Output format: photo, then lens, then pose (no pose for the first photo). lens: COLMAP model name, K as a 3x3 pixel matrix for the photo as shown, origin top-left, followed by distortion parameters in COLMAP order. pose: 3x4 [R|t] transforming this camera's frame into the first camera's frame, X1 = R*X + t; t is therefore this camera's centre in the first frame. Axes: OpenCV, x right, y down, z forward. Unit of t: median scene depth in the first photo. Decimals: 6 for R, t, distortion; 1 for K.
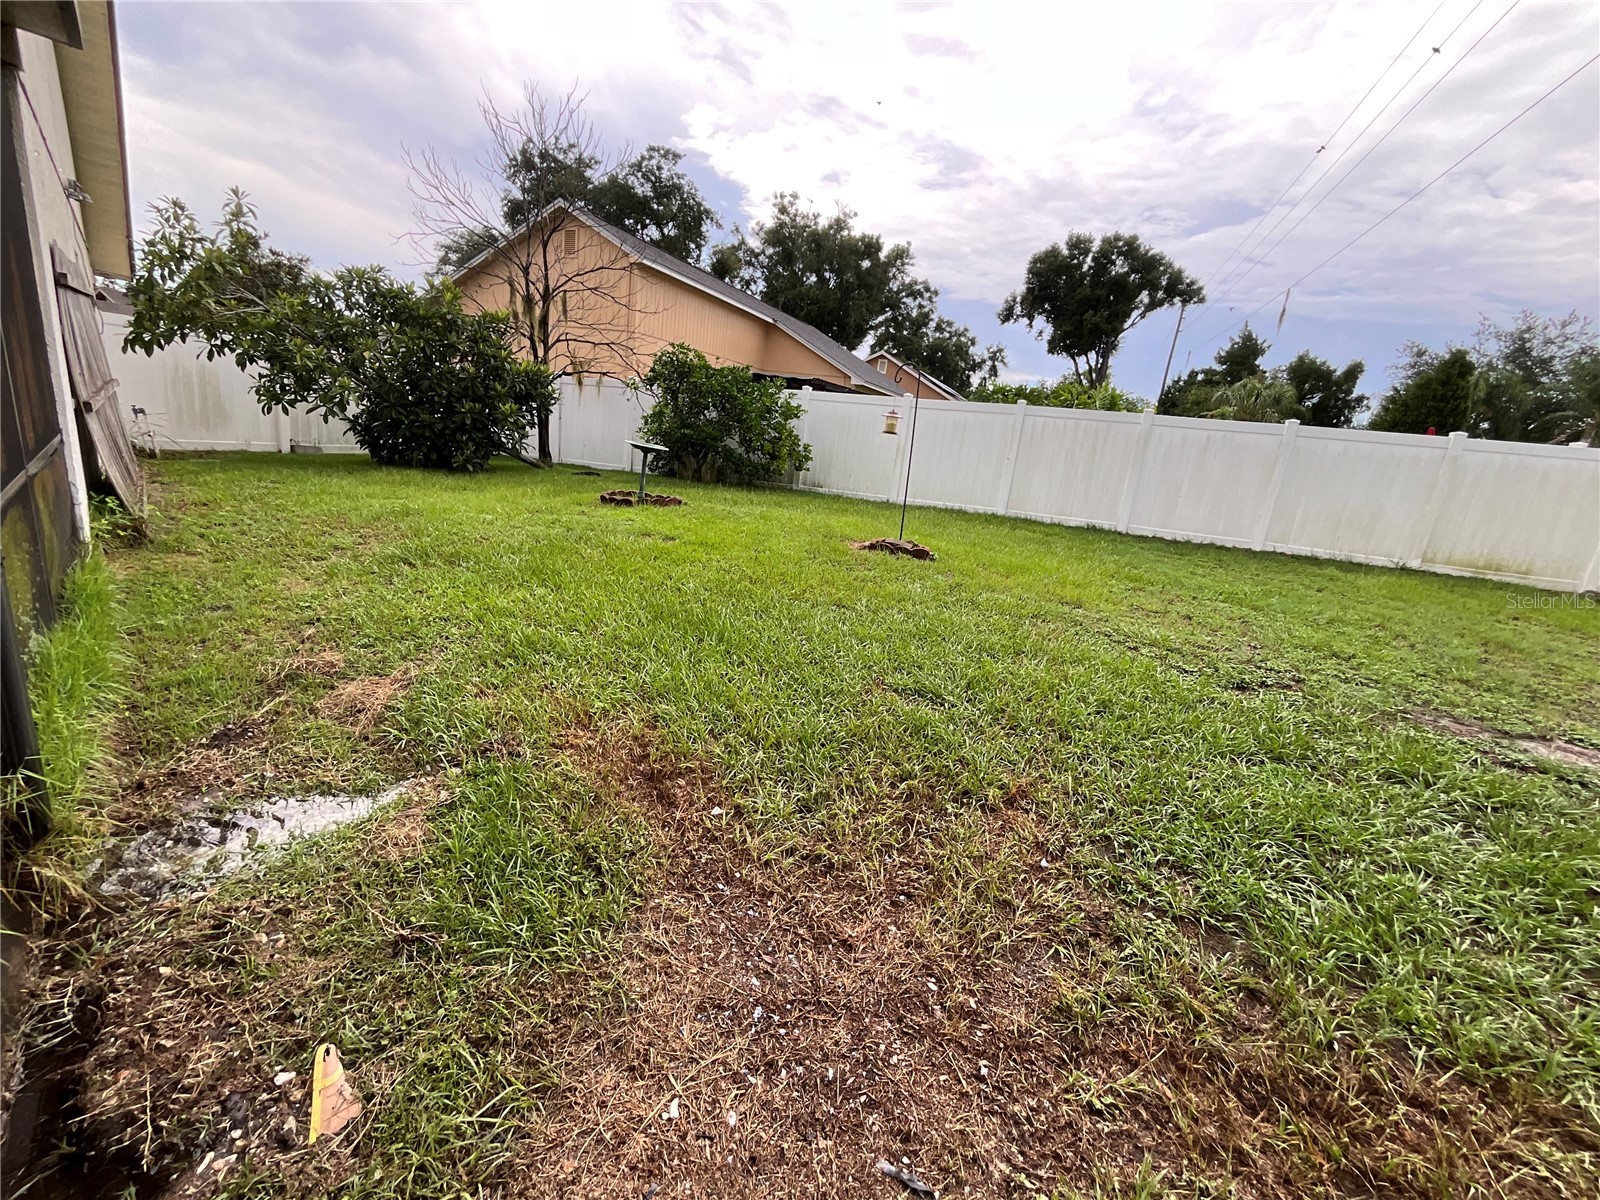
lens RADIAL K [[665.6, 0, 801.1], [0, 665.6, 597.3], [0, 0, 1]] dist [-0.010554, 0.008116]
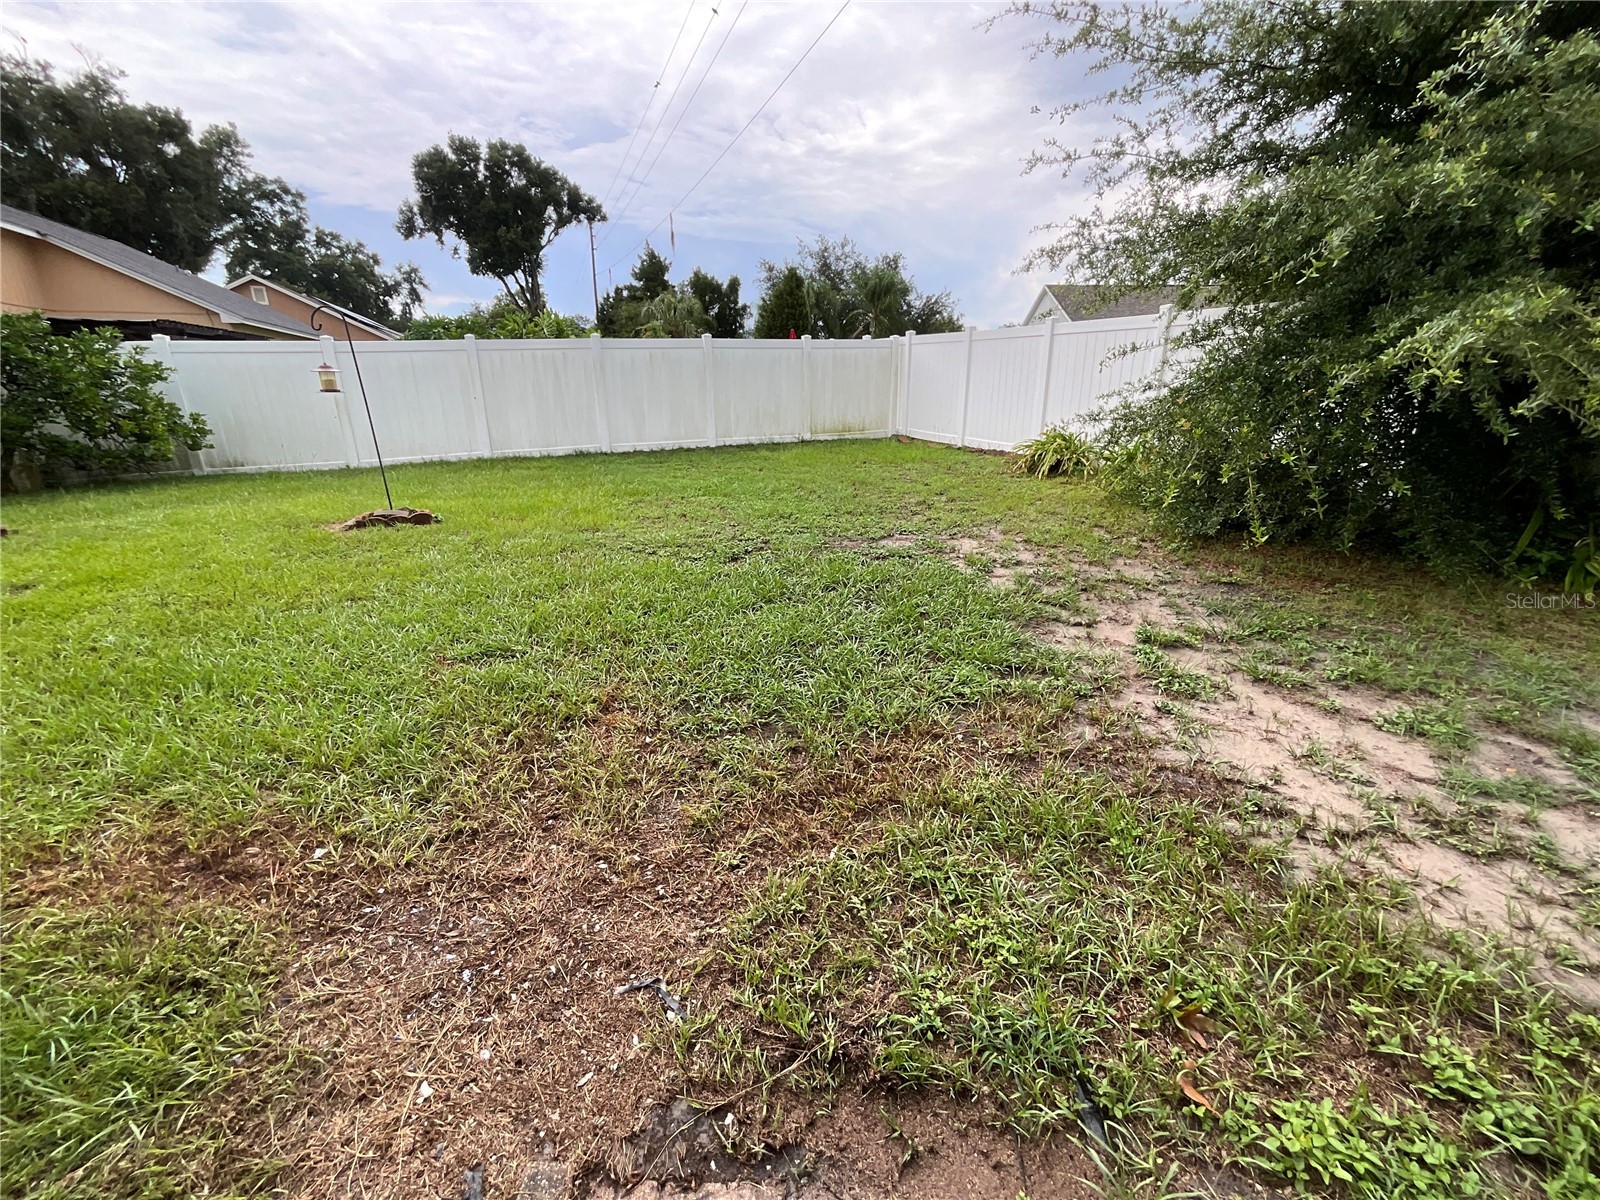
lens RADIAL K [[665.6, 0, 801.1], [0, 665.6, 597.3], [0, 0, 1]] dist [-0.010554, 0.008116]
pose [[0.726172, -0.320797, 0.608082, -0.058331], [0.253951, 0.947074, 0.196366, -0.015435], [-0.638892, 0.011828, 0.769206, -0.087465]]
